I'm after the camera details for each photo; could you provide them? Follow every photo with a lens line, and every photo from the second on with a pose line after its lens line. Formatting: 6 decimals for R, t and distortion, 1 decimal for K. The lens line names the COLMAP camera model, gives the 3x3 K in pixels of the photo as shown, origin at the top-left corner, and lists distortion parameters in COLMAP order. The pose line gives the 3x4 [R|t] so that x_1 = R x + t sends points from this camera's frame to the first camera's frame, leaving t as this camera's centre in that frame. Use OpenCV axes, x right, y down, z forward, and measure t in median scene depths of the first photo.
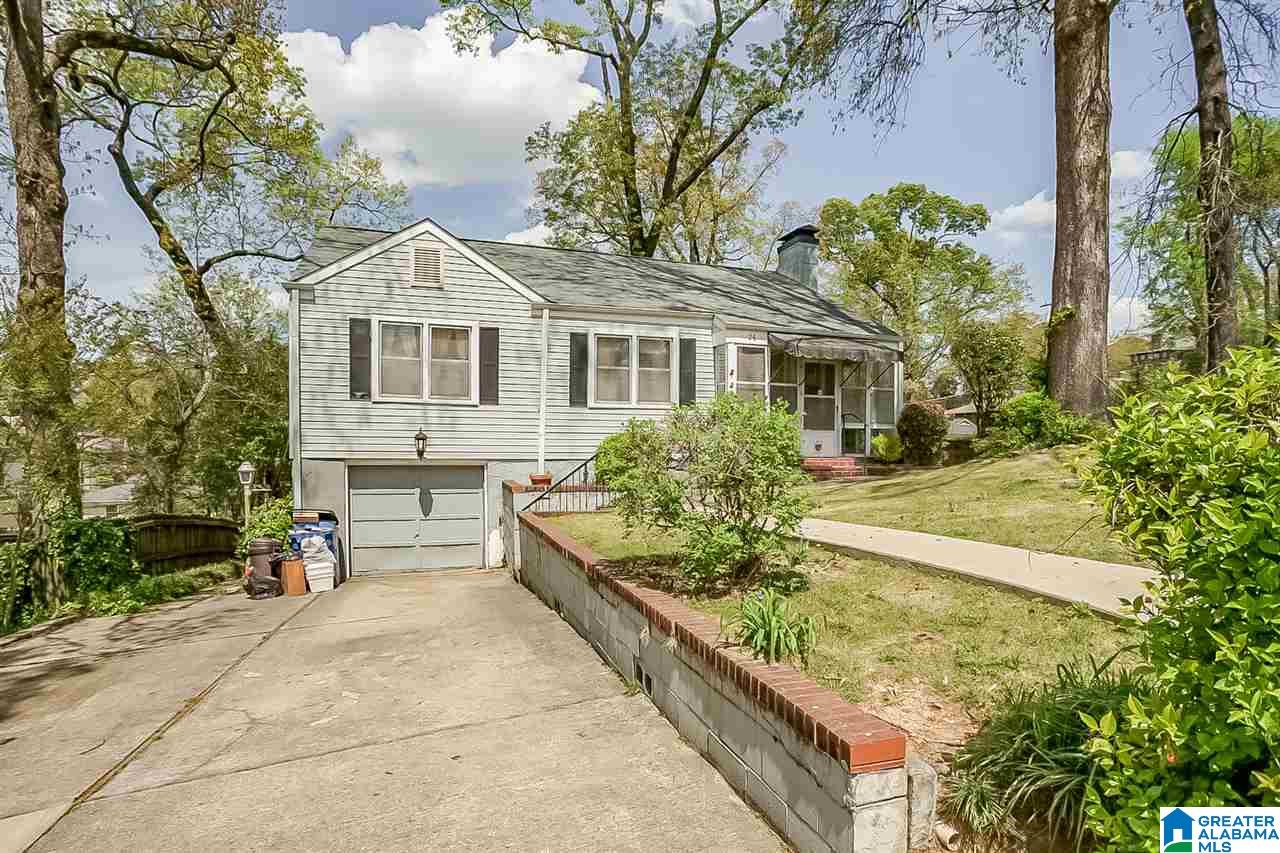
lens RADIAL K [[684.1, 0, 635.4], [0, 684.1, 468.5], [0, 0, 1]] dist [-0.058551, 0.023999]
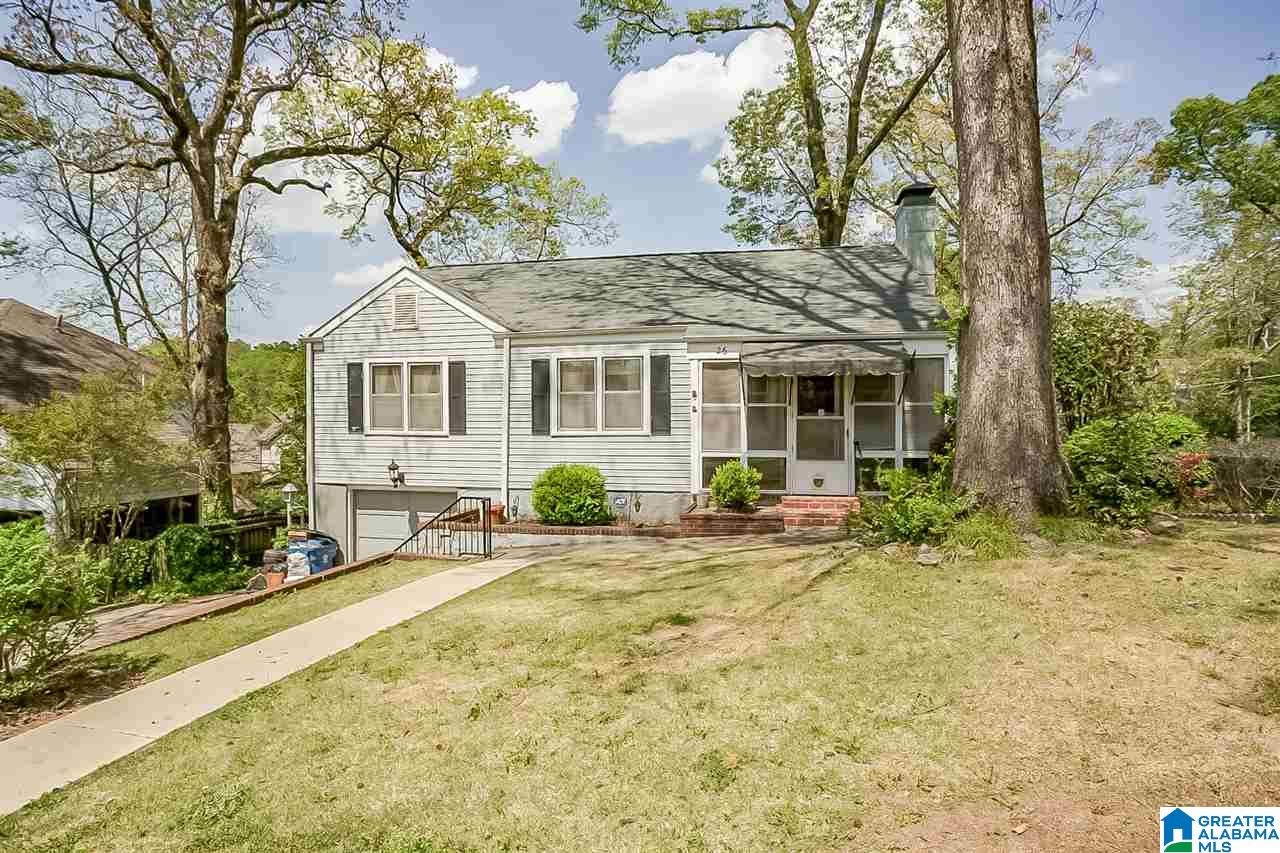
lens RADIAL K [[670.5, 0, 631.0], [0, 670.5, 429.9], [0, 0, 1]] dist [-0.073606, 0.038711]
pose [[0.857821, 0.002109, -0.513944, 0.536131], [-0.005982, 0.999965, -0.005880, -0.096788], [0.513914, 0.008118, 0.857804, 0.257765]]
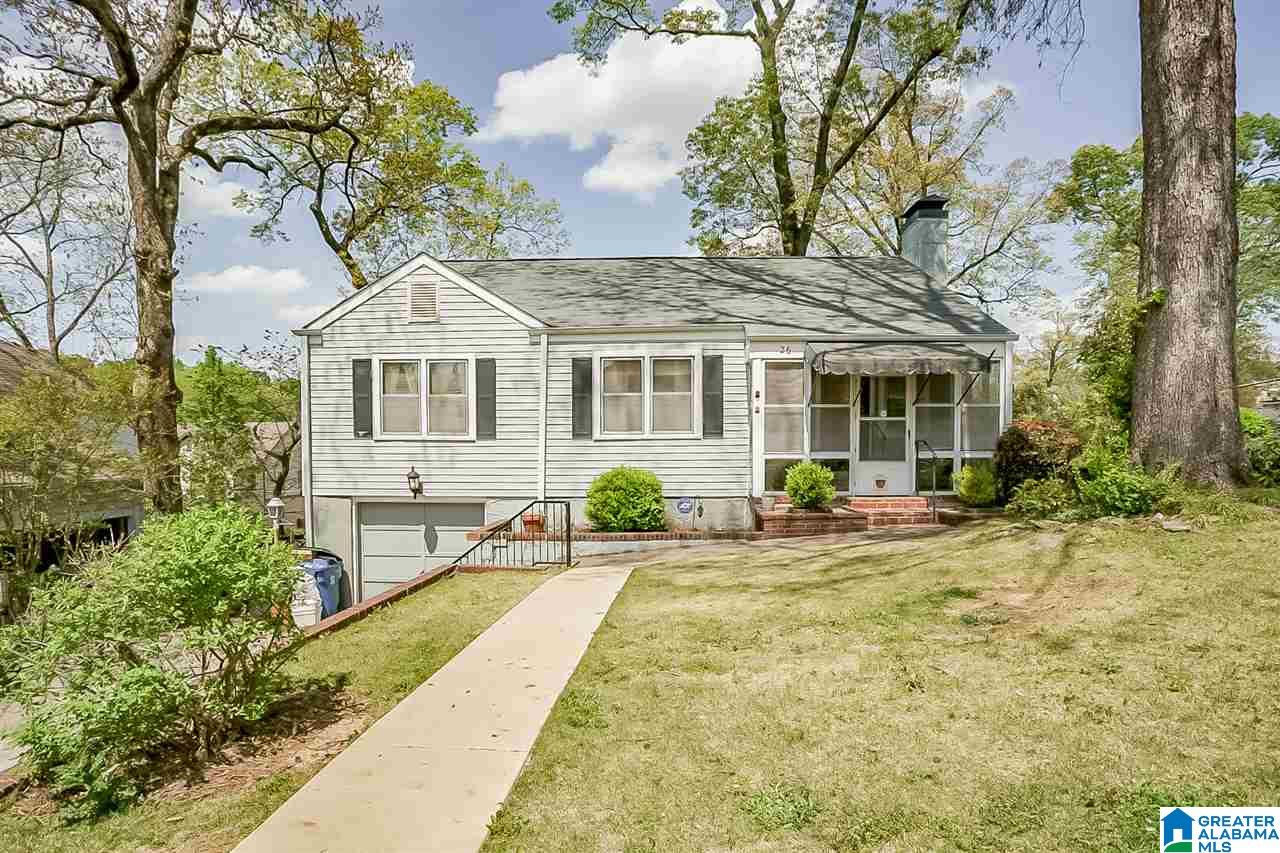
lens RADIAL K [[684.1, 0, 635.4], [0, 684.1, 468.5], [0, 0, 1]] dist [-0.058551, 0.023999]
pose [[0.930756, 0.004835, -0.365610, 0.326629], [-0.001509, 0.999955, 0.009383, -0.062258], [0.365638, -0.008182, 0.930721, 0.186607]]
